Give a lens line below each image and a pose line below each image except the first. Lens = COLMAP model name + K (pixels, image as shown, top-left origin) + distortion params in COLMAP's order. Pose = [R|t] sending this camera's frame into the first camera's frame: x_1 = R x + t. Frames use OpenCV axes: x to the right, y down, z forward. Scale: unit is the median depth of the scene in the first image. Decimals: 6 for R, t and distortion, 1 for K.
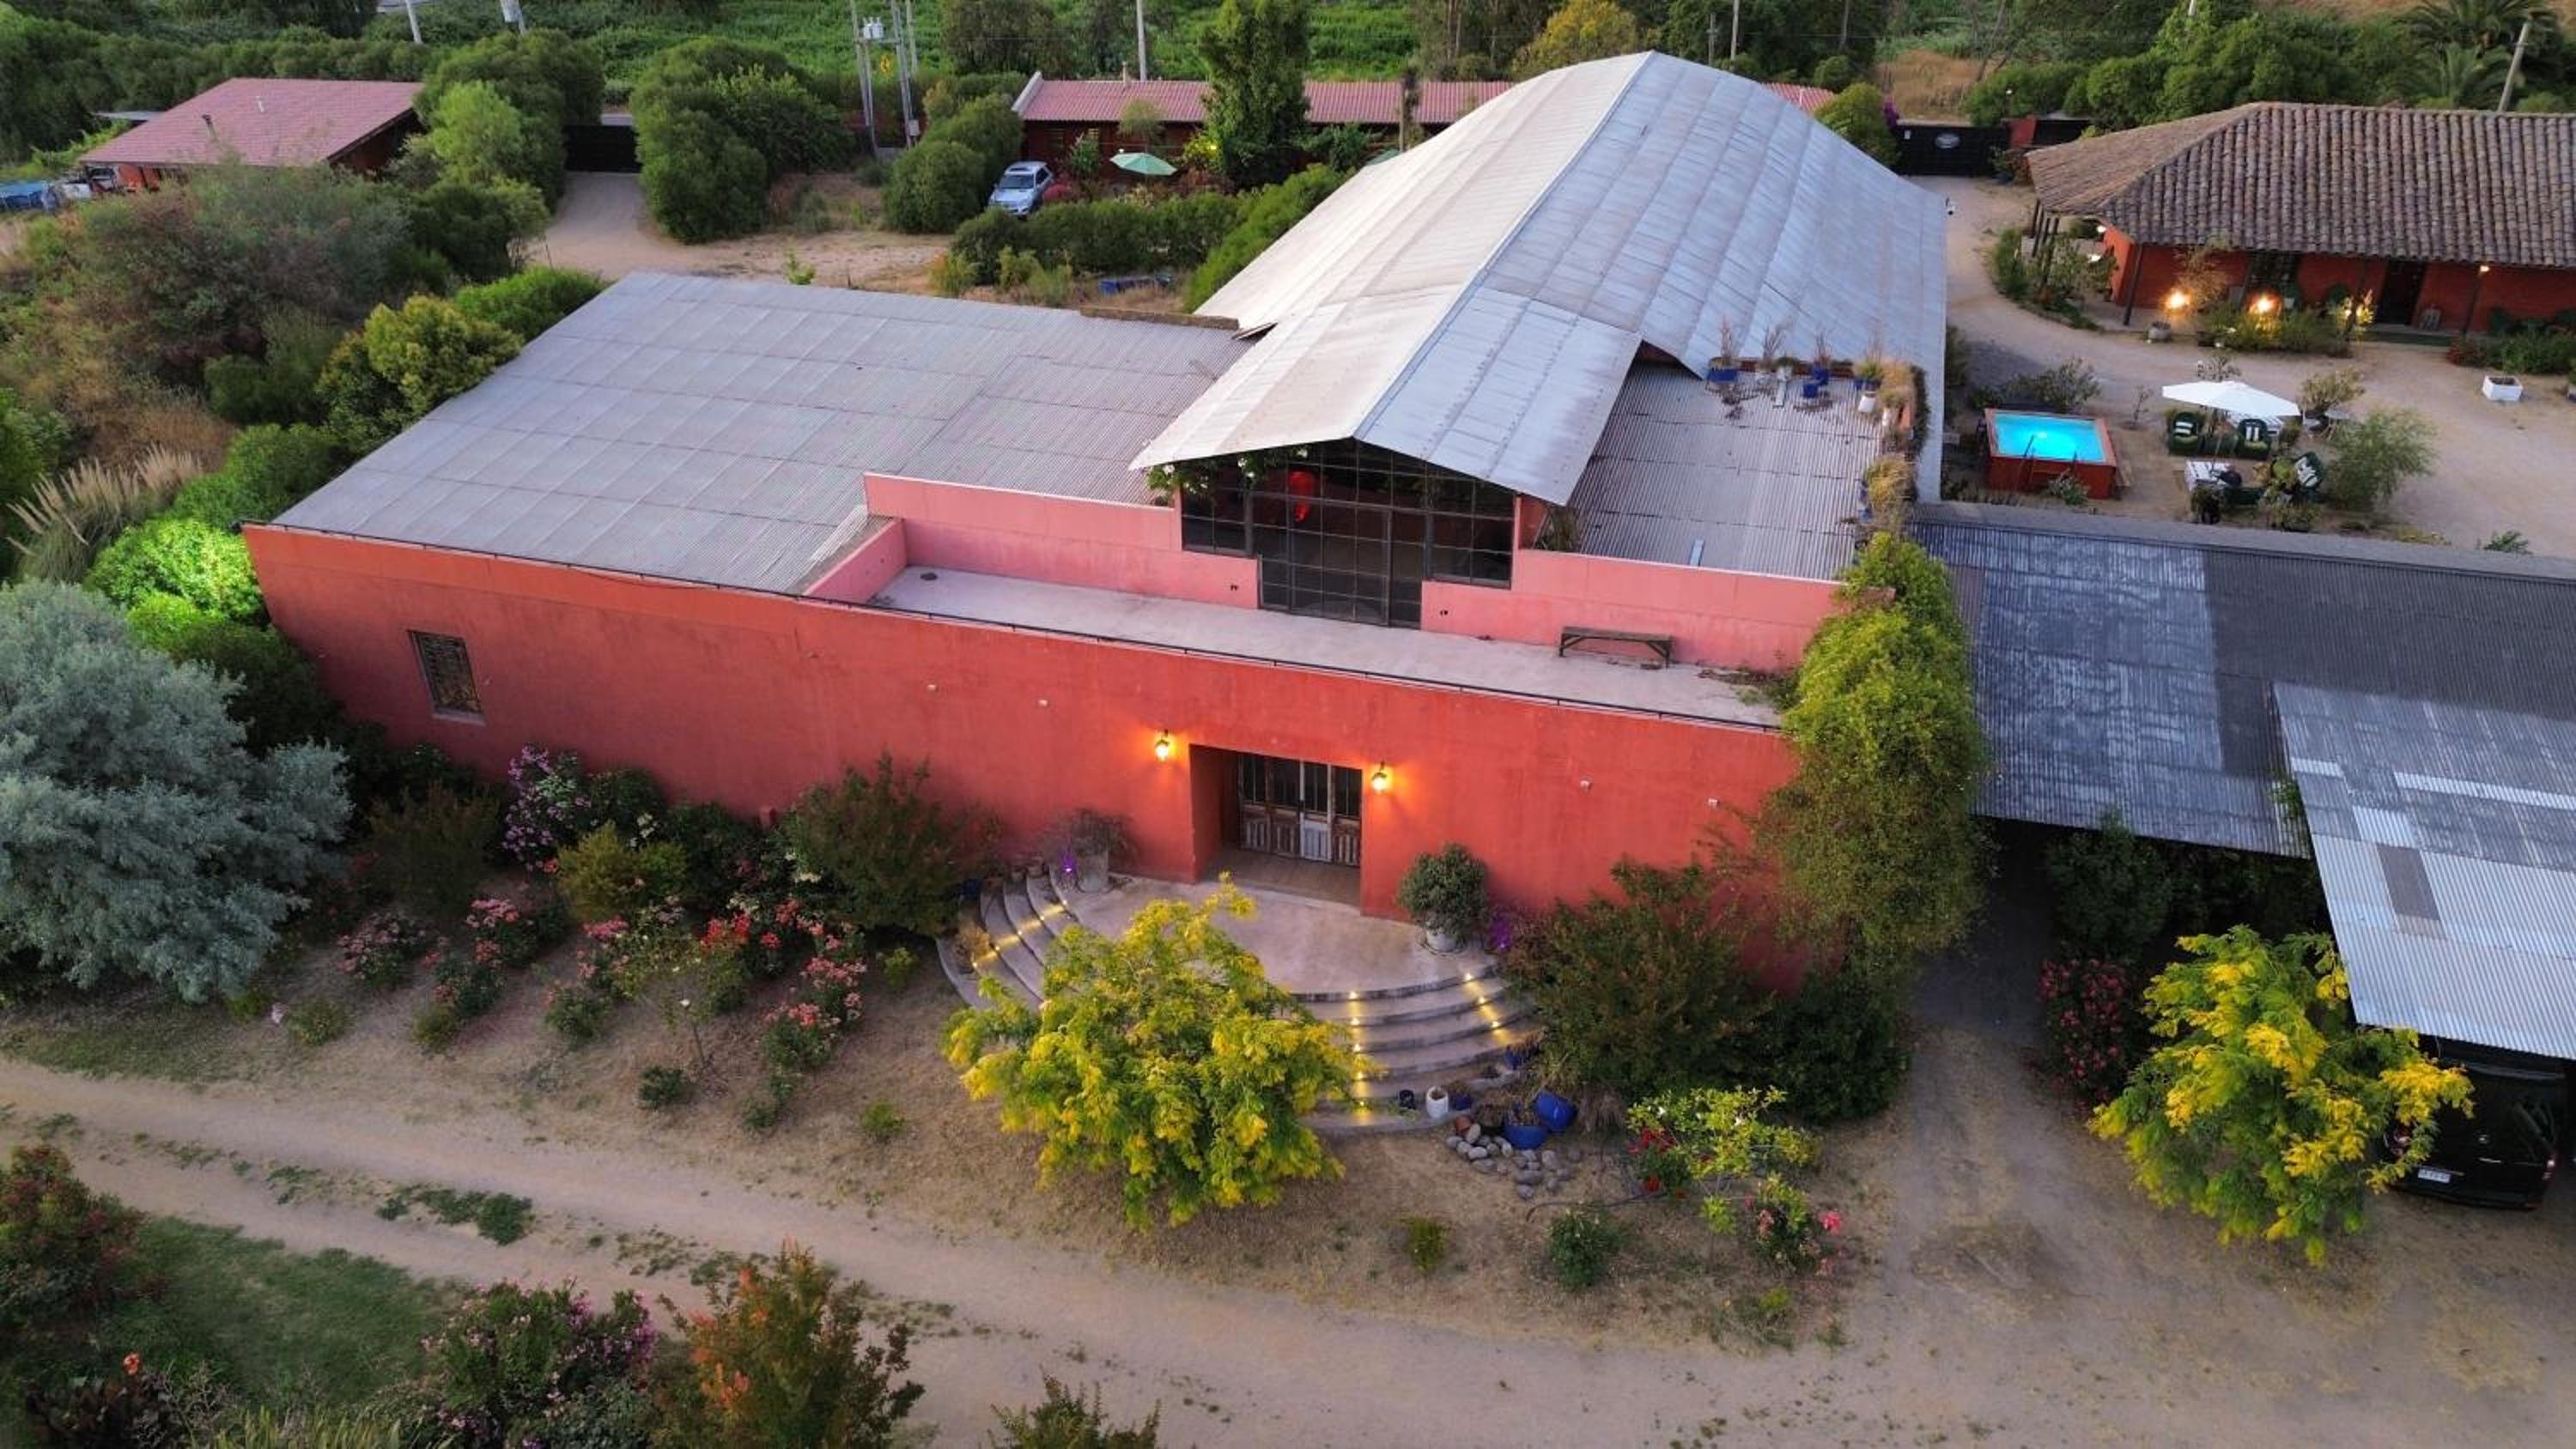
lens RADIAL K [[1804.4, 0, 1288.0], [0, 1804.4, 724.5], [0, 0, 1]] dist [0.064018, -0.067199]
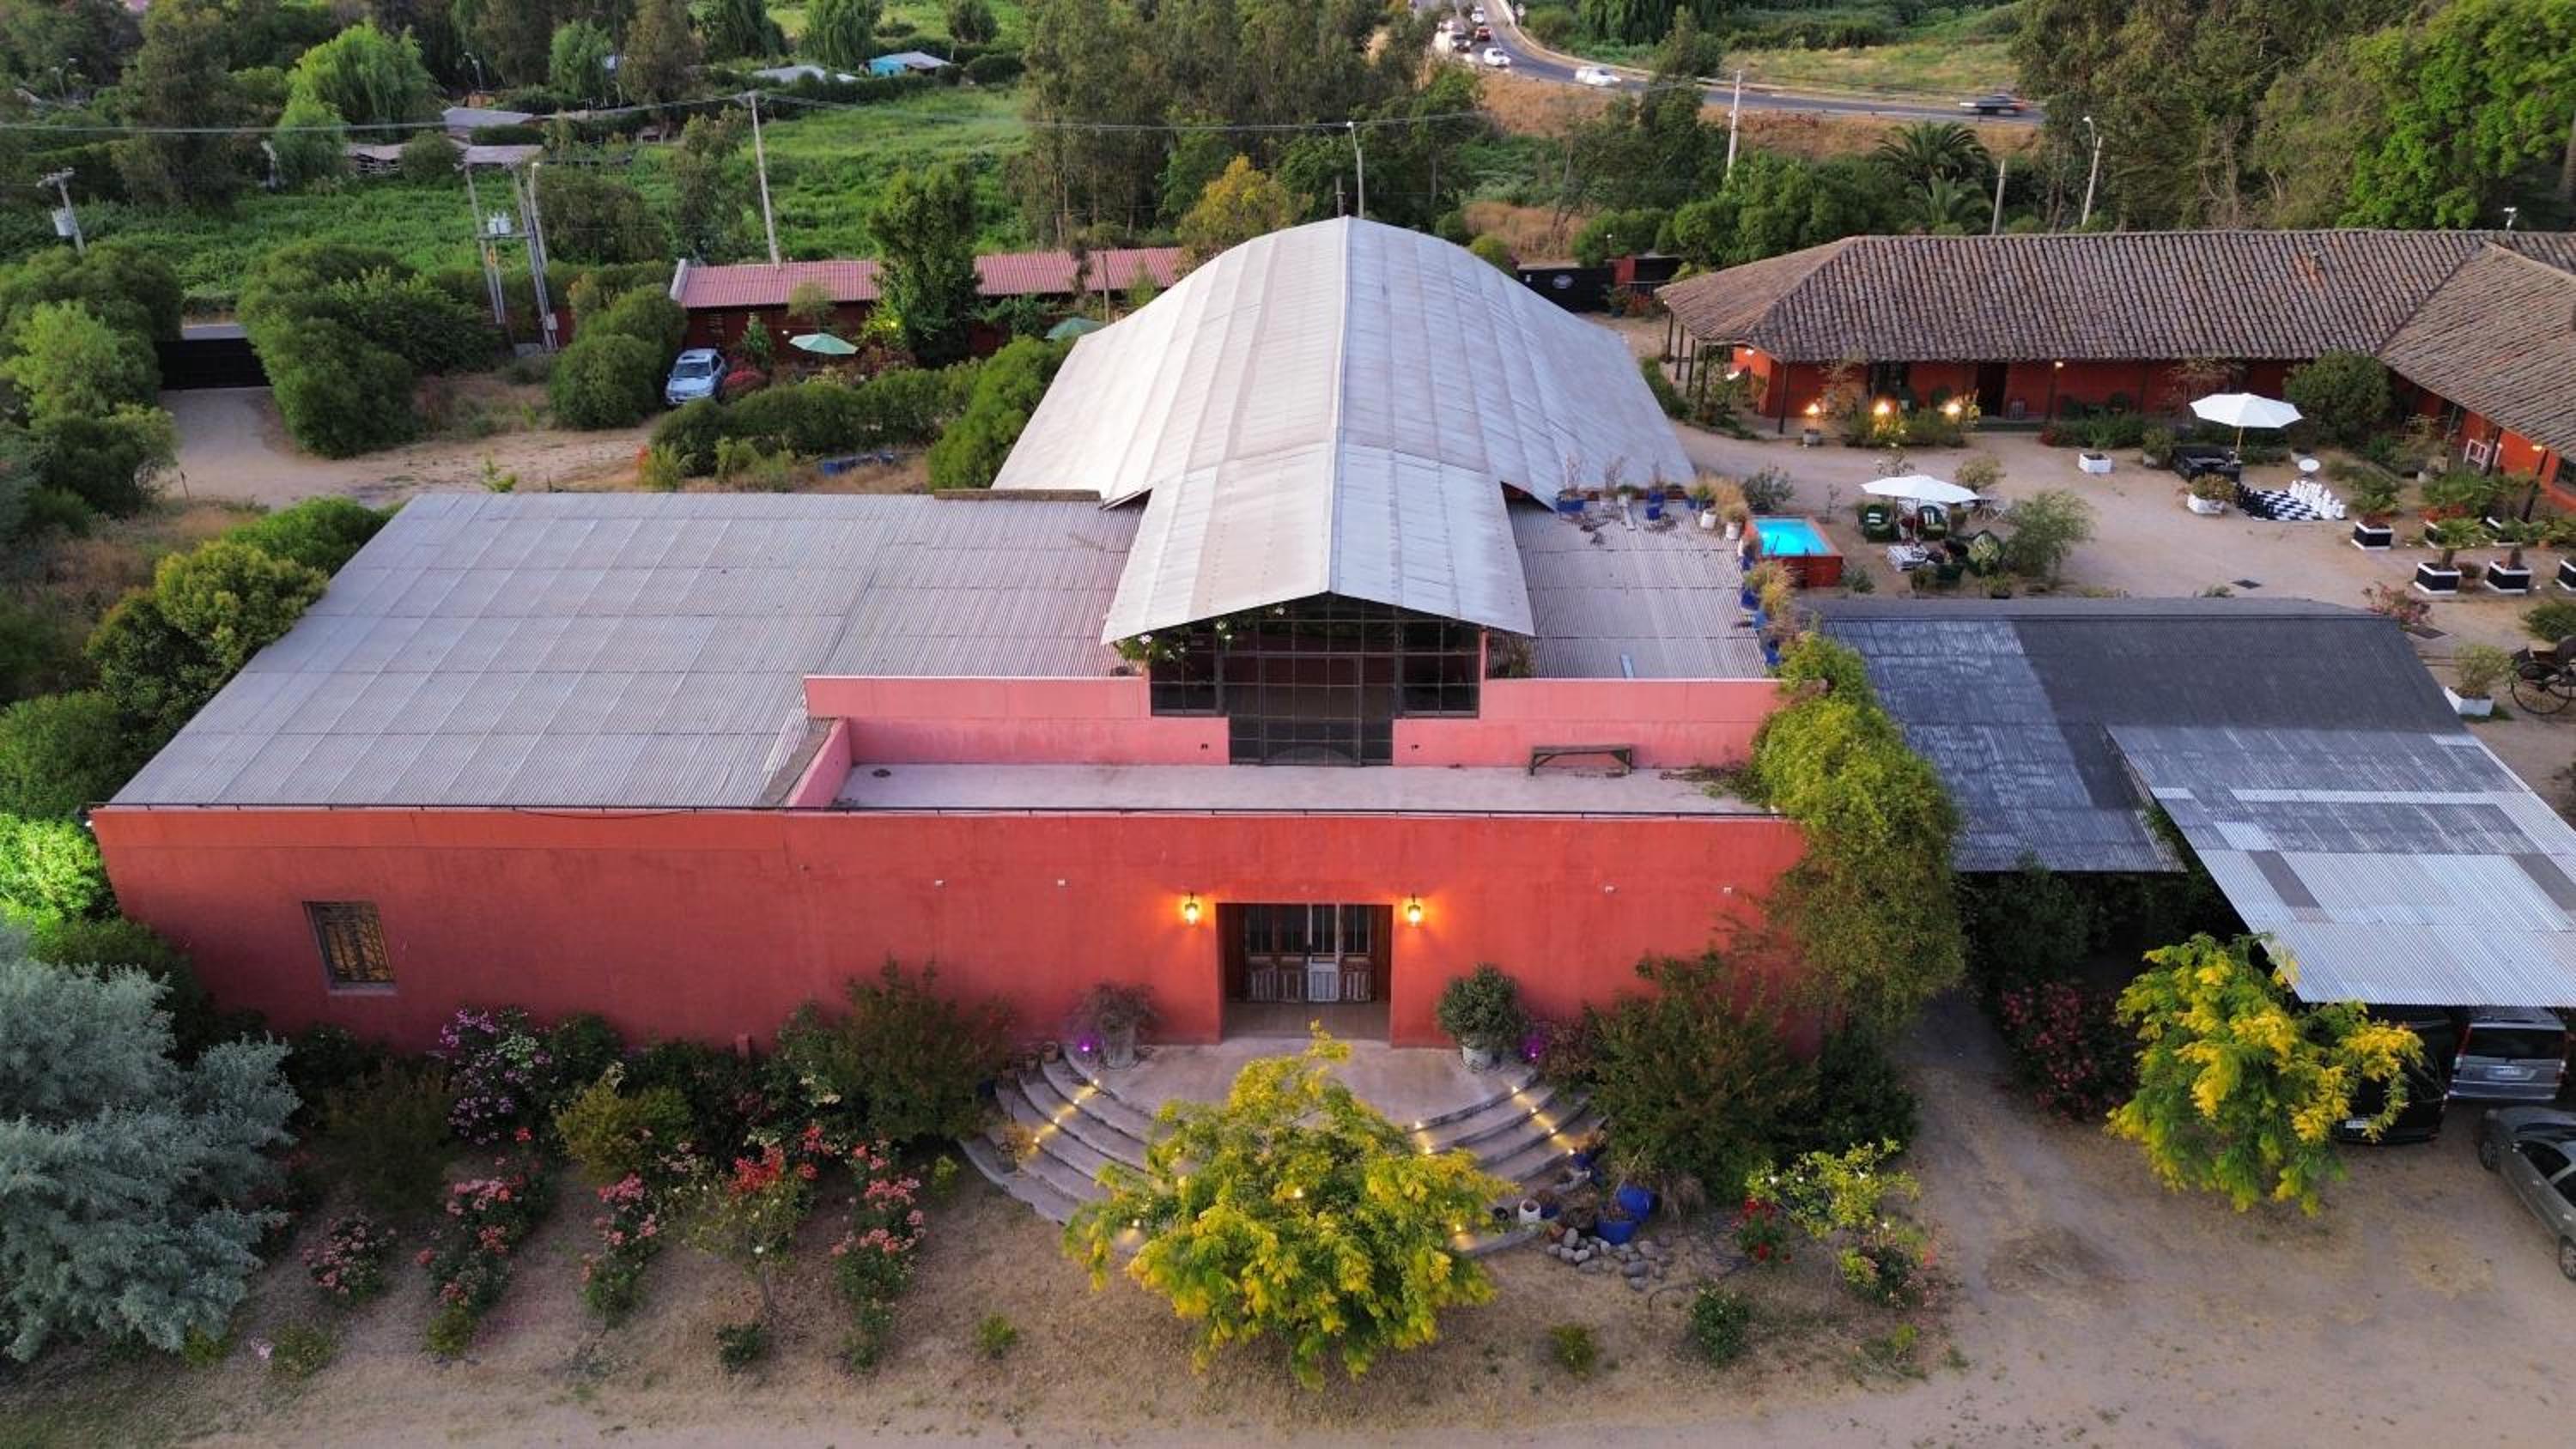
lens RADIAL K [[1804.4, 0, 1288.0], [0, 1804.4, 724.5], [0, 0, 1]] dist [0.064018, -0.067199]
pose [[0.964114, -0.112335, 0.240553, -0.236092], [0.130906, 0.989416, -0.062614, -0.019307], [-0.230973, 0.091857, 0.968614, -0.002097]]
